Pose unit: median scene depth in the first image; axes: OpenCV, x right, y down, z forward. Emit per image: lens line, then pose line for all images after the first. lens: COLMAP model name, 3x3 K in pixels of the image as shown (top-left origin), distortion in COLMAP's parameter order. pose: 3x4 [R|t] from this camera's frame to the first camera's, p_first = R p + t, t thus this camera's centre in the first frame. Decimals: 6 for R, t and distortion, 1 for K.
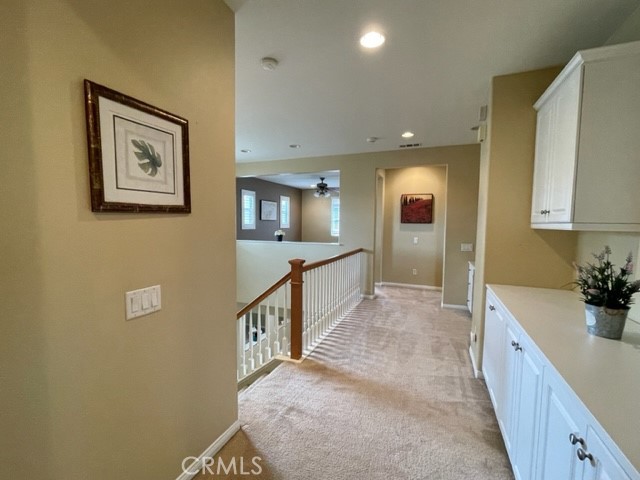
lens RADIAL K [[288.8, 0, 316.1], [0, 288.8, 240.6], [0, 0, 1]] dist [-0.019187, 0.002585]
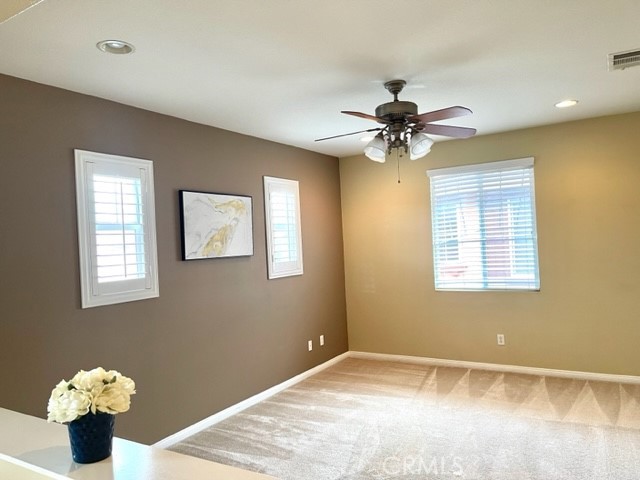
lens RADIAL K [[481.0, 0, 318.7], [0, 481.0, 240.6], [0, 0, 1]] dist [0.022739, -0.032610]
pose [[0.987209, -0.054072, -0.149979, 0.027573], [0.044602, 0.996835, -0.065803, -0.137491], [0.153063, 0.058272, 0.986497, 1.406533]]
